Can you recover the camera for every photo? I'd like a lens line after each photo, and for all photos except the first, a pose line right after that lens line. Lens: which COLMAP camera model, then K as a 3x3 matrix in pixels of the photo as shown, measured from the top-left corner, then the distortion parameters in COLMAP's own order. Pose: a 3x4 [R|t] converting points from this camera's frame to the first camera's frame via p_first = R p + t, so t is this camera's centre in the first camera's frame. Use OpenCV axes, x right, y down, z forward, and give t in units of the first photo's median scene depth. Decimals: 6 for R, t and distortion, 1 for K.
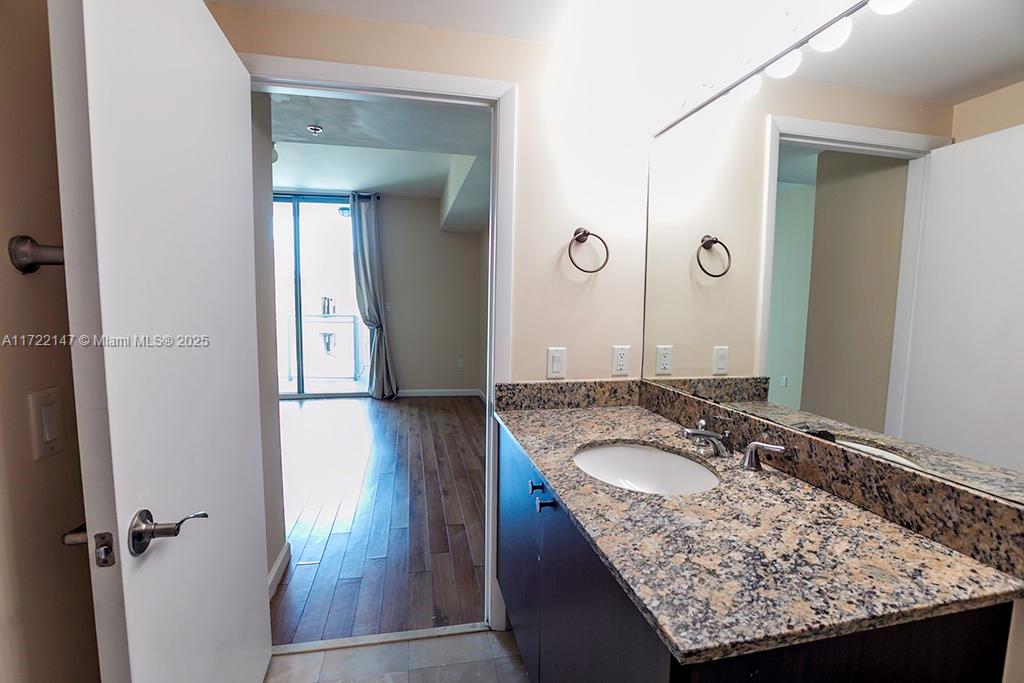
lens RADIAL K [[458.7, 0, 512.2], [0, 458.7, 373.6], [0, 0, 1]] dist [-0.038998, 0.027291]
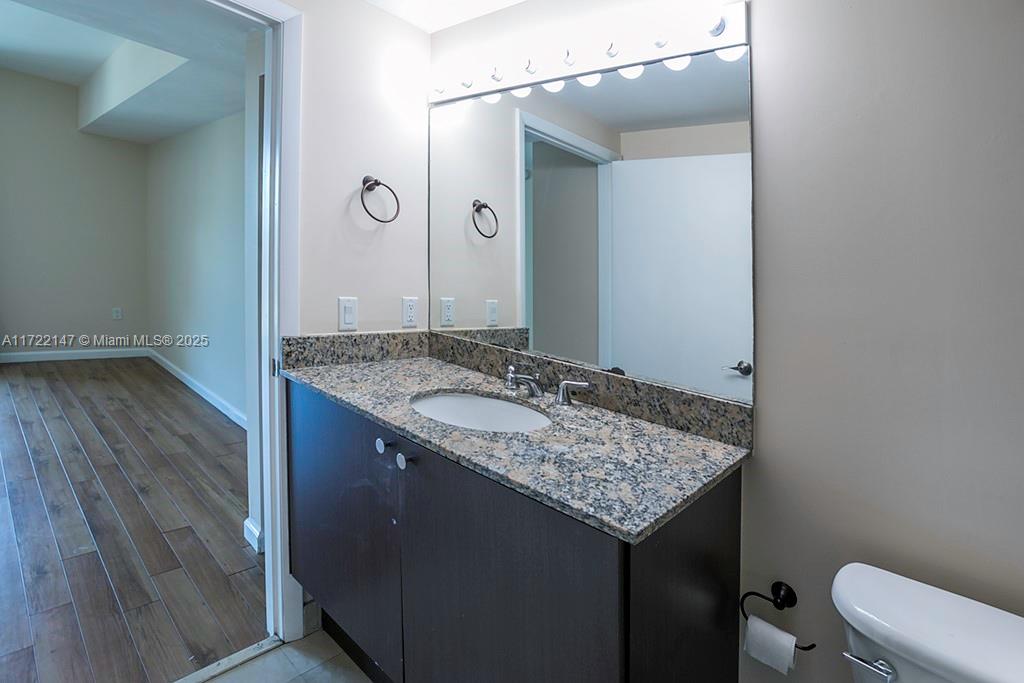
lens RADIAL K [[500.4, 0, 506.8], [0, 500.4, 268.8], [0, 0, 1]] dist [-0.003894, -0.000333]
pose [[0.814252, 0.063707, 0.577005, -0.332351], [0.002538, 0.993560, -0.113280, 0.003725], [-0.580506, 0.093703, 0.808847, -0.014346]]
